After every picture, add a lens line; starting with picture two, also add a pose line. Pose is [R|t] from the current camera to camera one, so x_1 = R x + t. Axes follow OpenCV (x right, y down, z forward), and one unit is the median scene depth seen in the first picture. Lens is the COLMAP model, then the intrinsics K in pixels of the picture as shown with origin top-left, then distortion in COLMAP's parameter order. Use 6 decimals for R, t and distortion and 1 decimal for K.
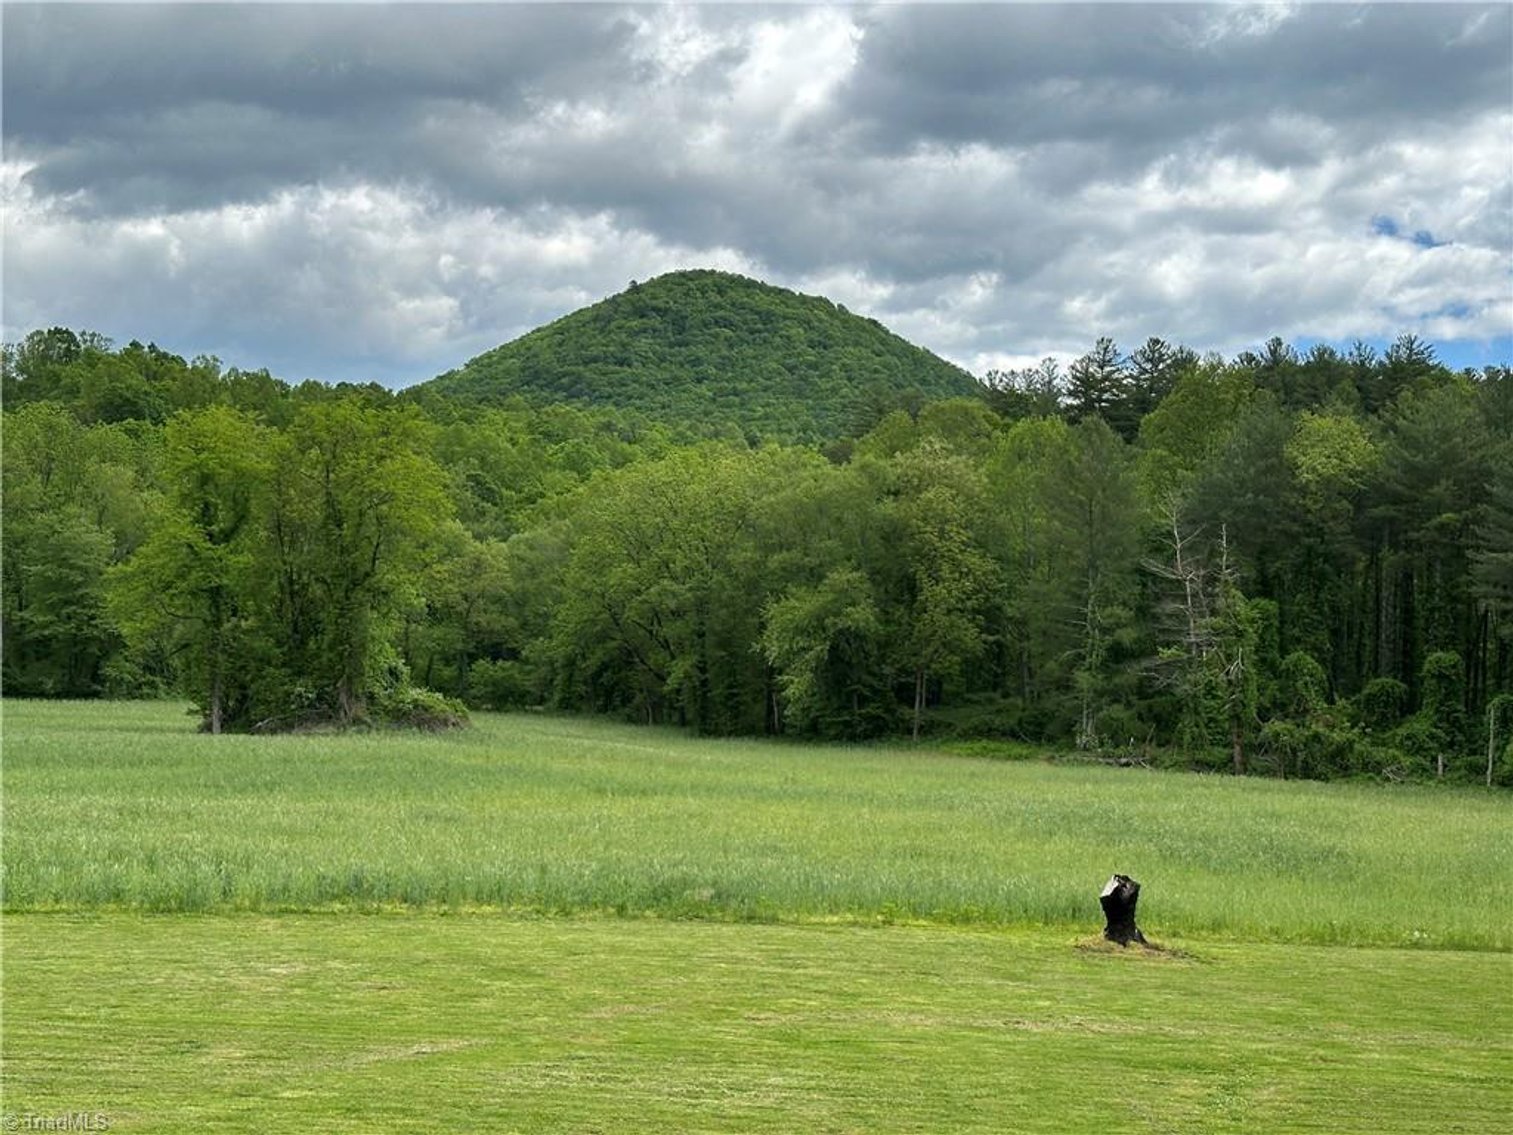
lens RADIAL K [[2142.0, 0, 766.7], [0, 2142.0, 559.4], [0, 0, 1]] dist [0.128200, 0.000000]
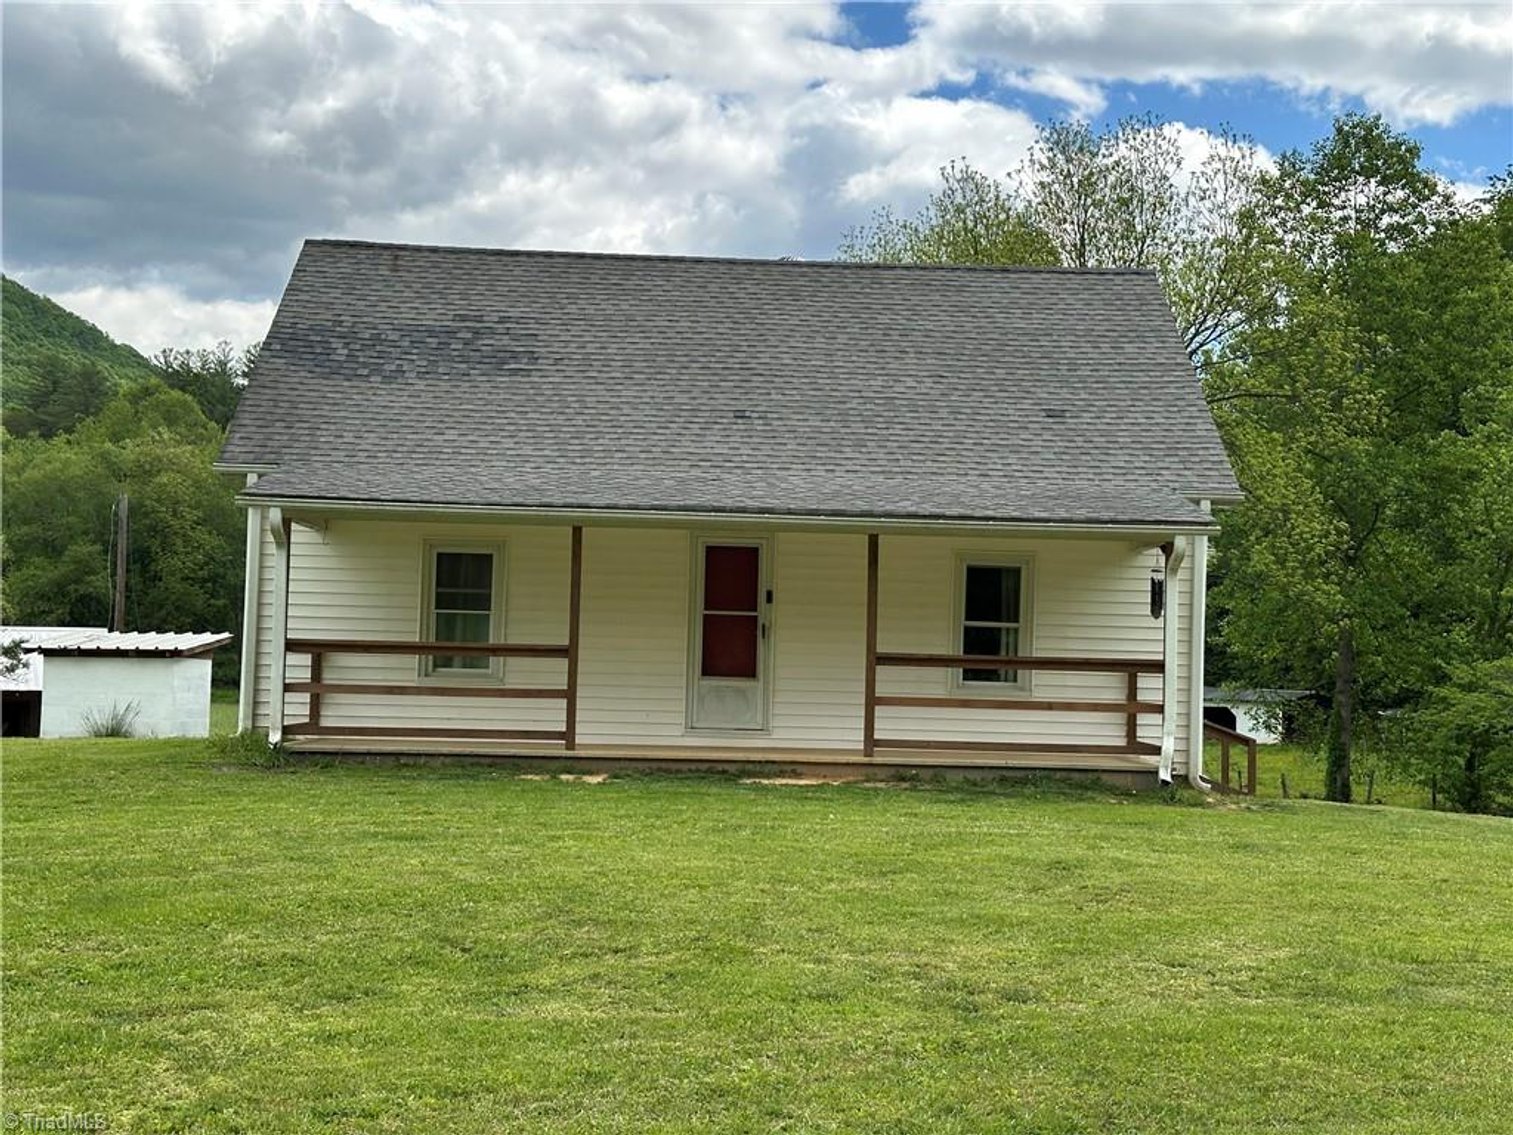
lens RADIAL K [[2142.0, 0, 764.1], [0, 2142.0, 570.5], [0, 0, 1]] dist [0.128200, 0.000000]
pose [[0.920631, 0.006200, 0.390384, -0.079684], [-0.015502, 0.999666, 0.020681, -0.009820], [-0.390125, -0.025091, 0.920420, -0.203444]]
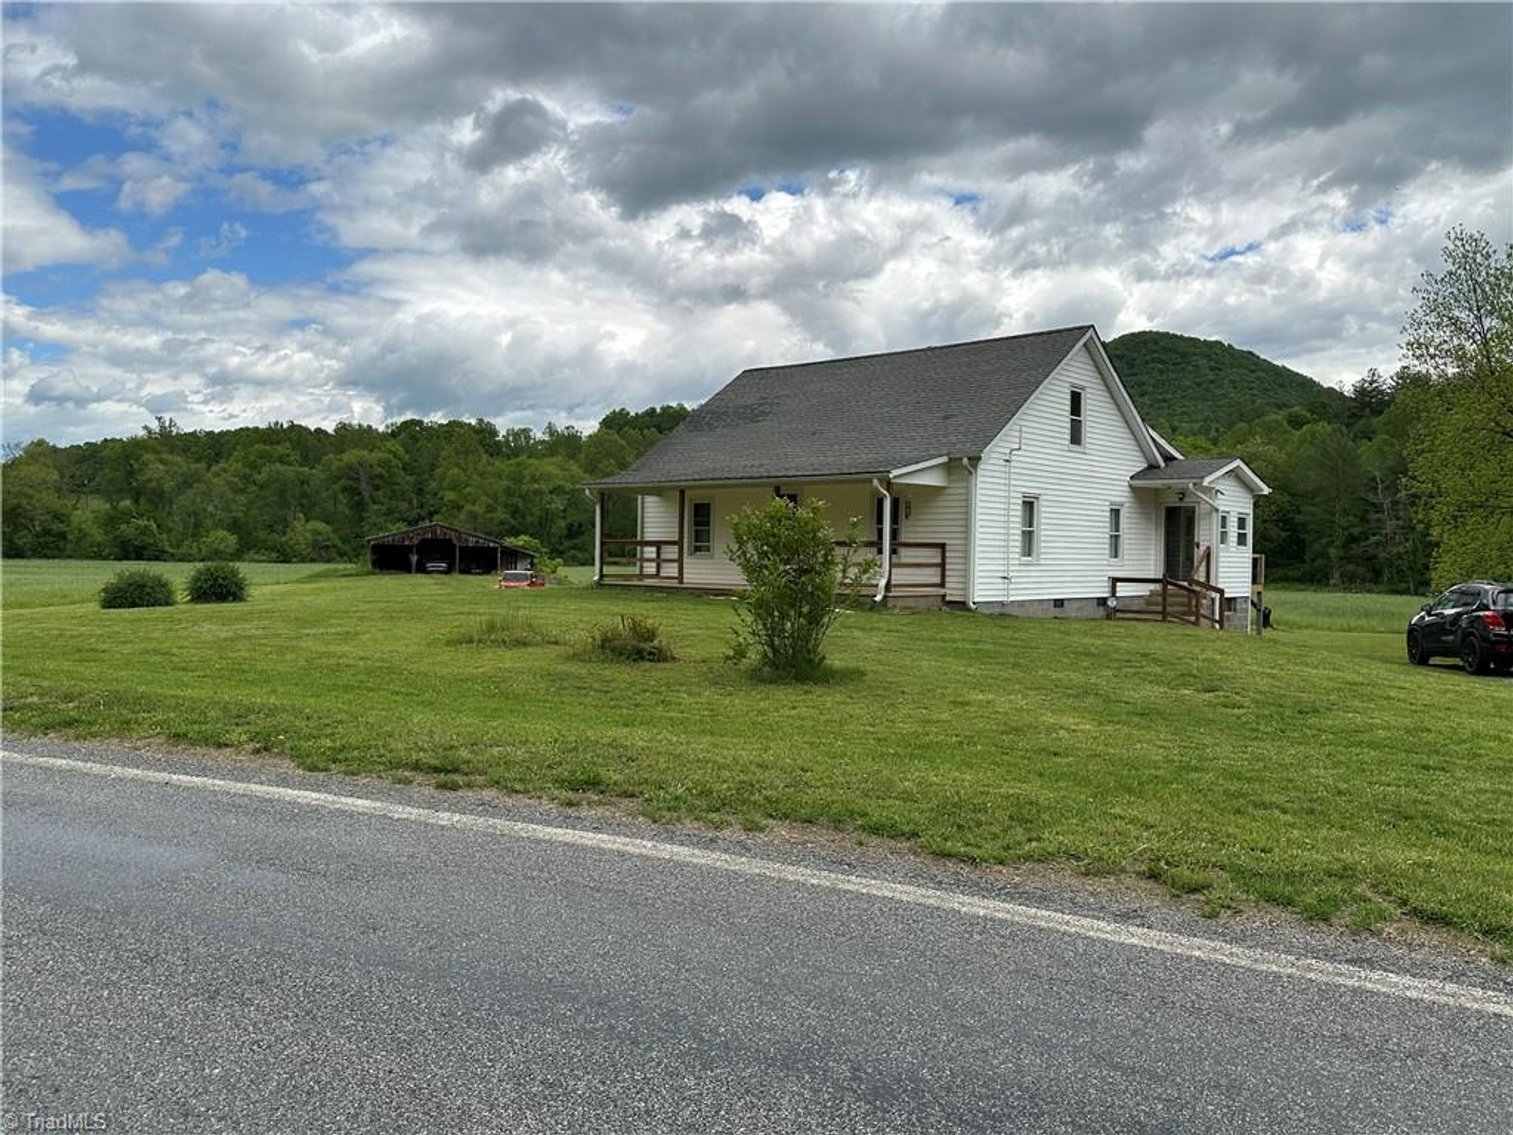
lens RADIAL K [[1163.3, 0, 779.7], [0, 1163.3, 570.2], [0, 0, 1]] dist [0.070585, -0.016748]
pose [[0.944104, -0.015657, -0.329275, 0.016293], [0.035468, 0.997897, 0.054247, -0.006935], [0.327733, -0.062894, 0.942675, -0.227822]]
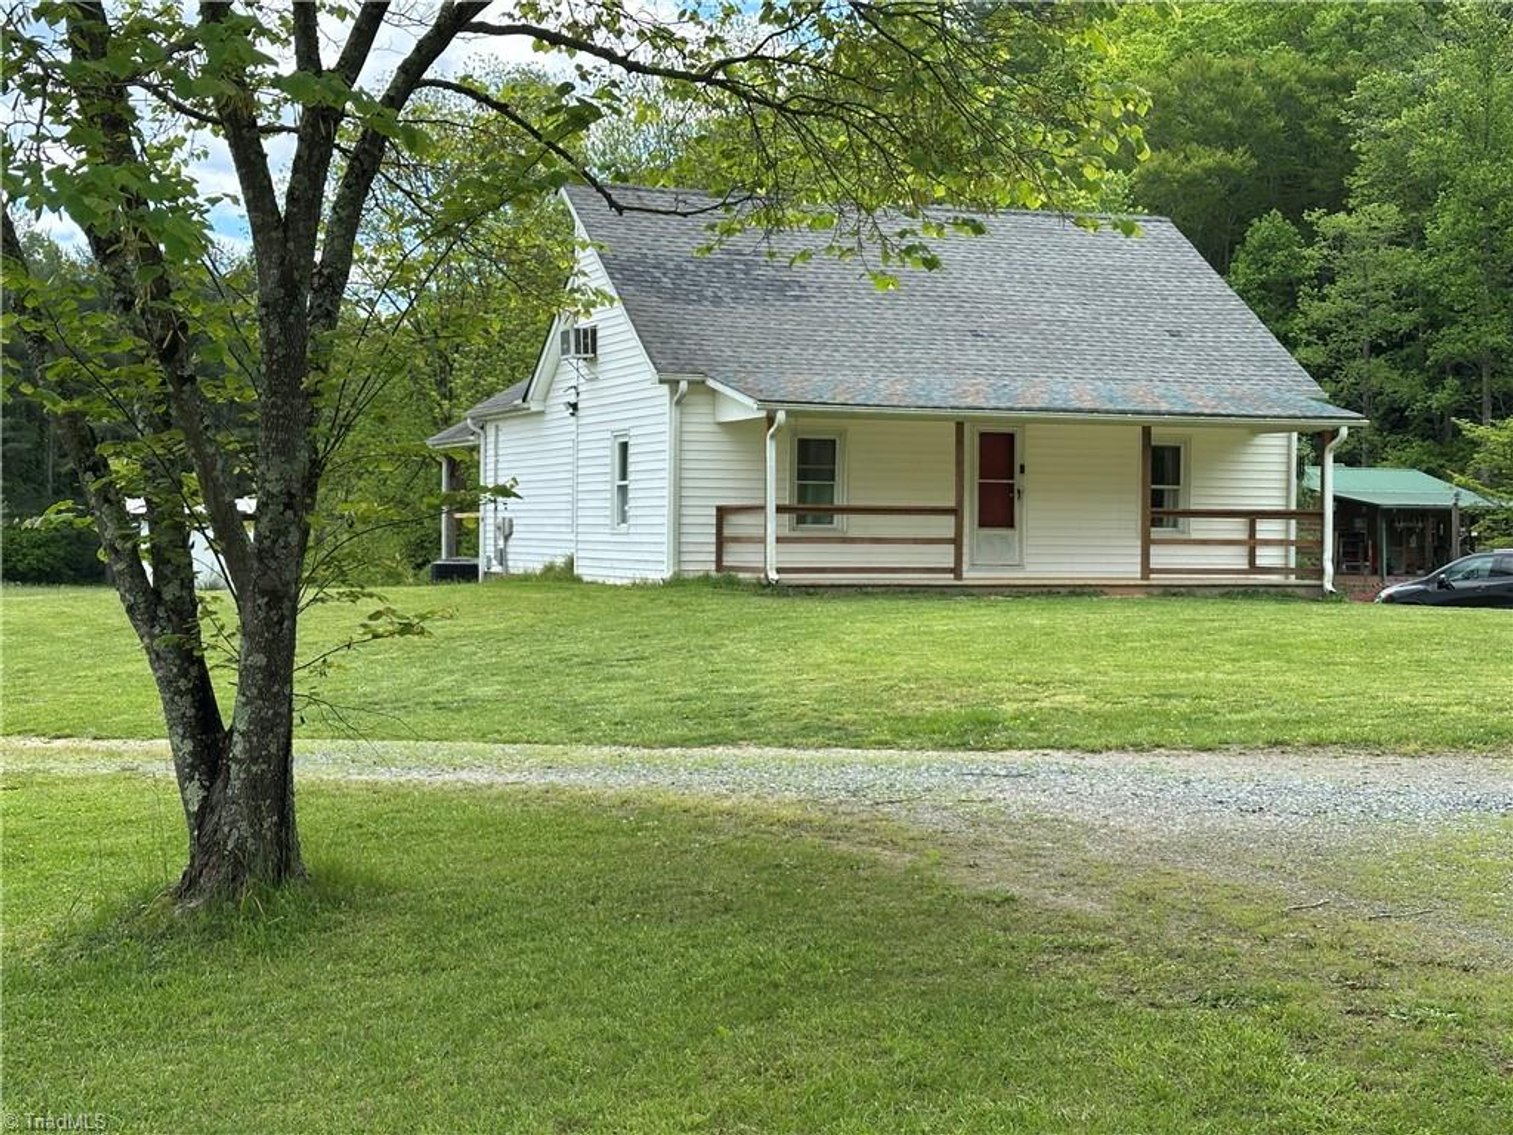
lens RADIAL K [[2337.7, 0, 745.3], [0, 2337.7, 554.6], [0, 0, 1]] dist [0.062402, 0.000000]
pose [[0.746086, -0.036711, 0.664837, -0.174243], [-0.018905, 0.996909, 0.076263, -0.012819], [-0.665581, -0.069468, 0.743086, -0.214390]]
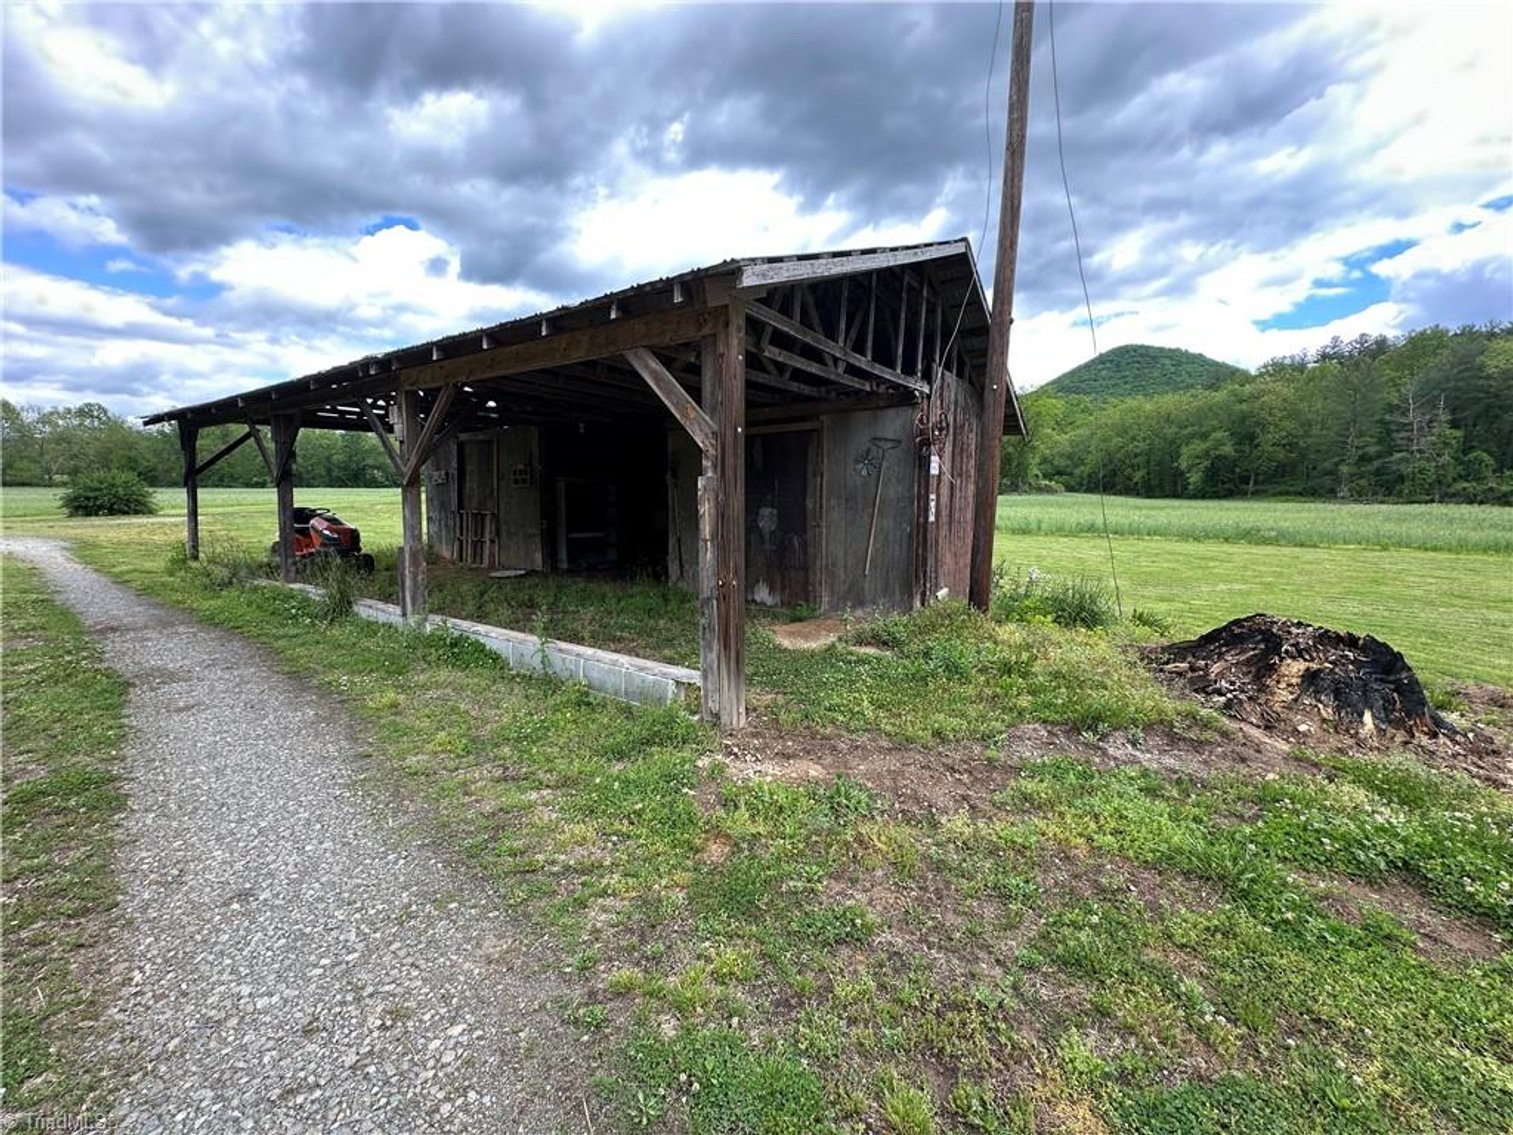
lens RADIAL K [[610.0, 0, 762.7], [0, 610.0, 564.6], [0, 0, 1]] dist [0.002541, 0.000136]
pose [[0.850365, 0.039277, -0.524725, -0.039432], [0.051682, 0.986154, 0.157572, 0.017575], [0.523649, -0.161113, 0.836561, 0.059900]]
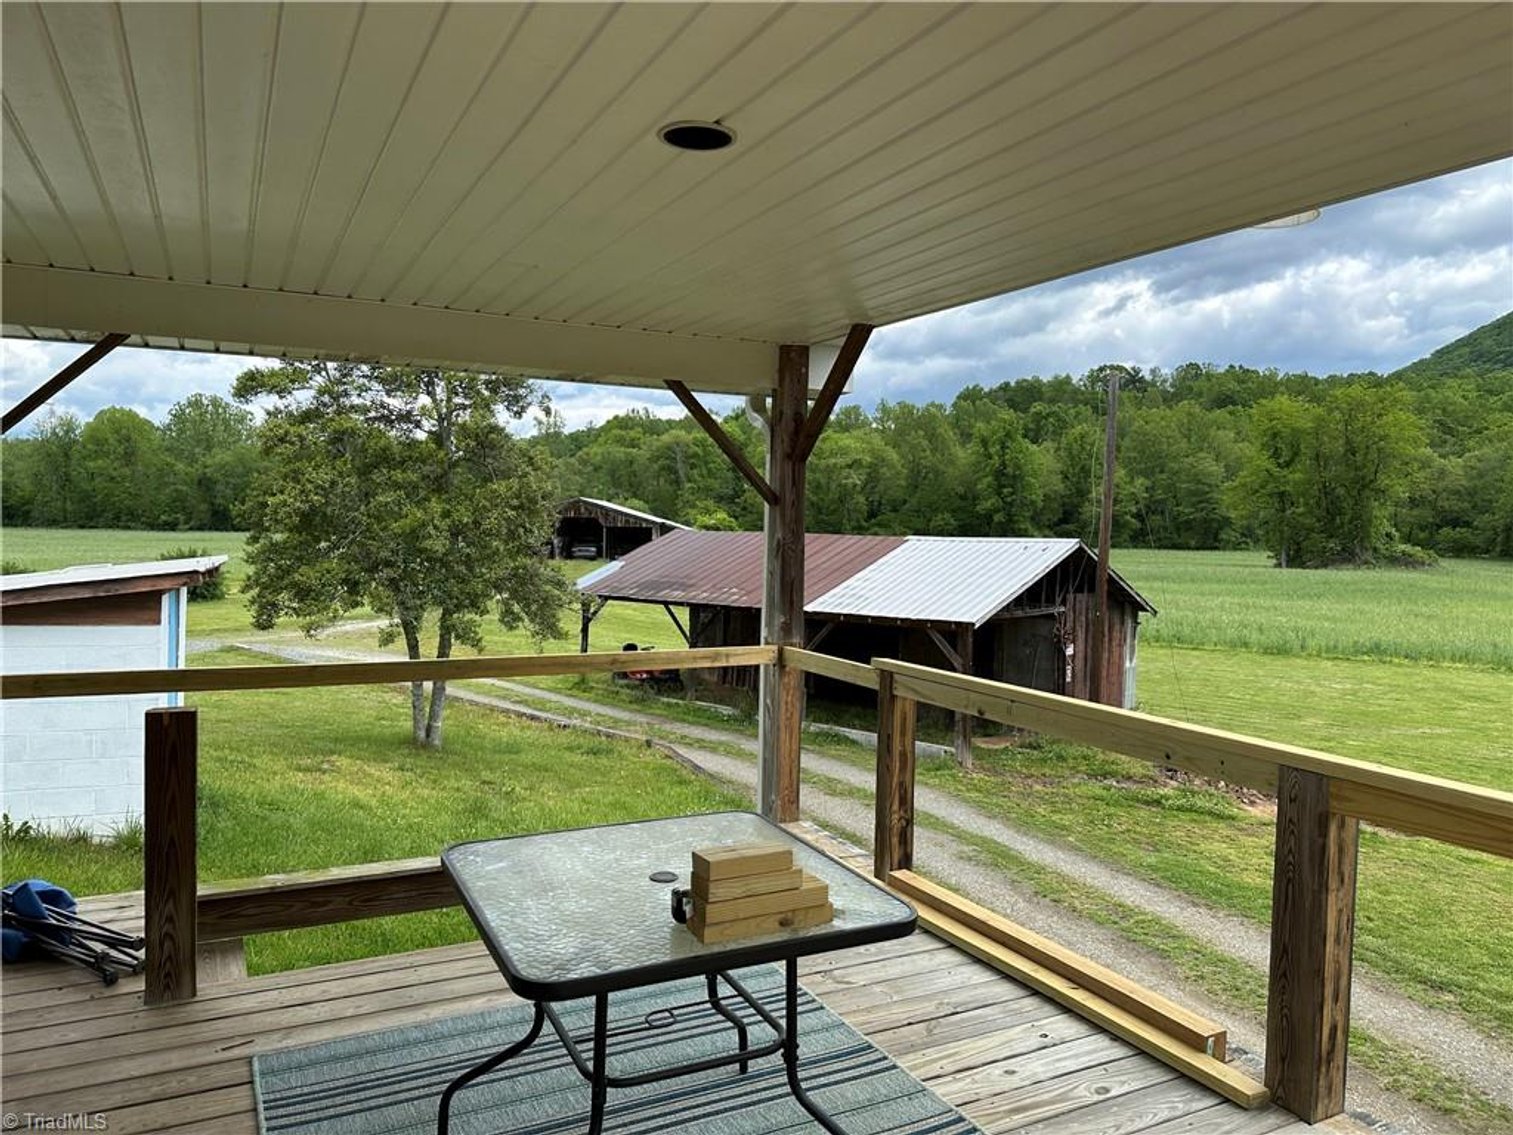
lens RADIAL K [[1052.9, 0, 737.2], [0, 1052.9, 569.5], [0, 0, 1]] dist [0.052291, -0.082215]
pose [[0.752508, 0.007727, -0.658538, -0.000241], [0.045960, 0.996877, 0.064215, -0.000541], [0.656978, -0.078589, 0.749802, -0.014509]]
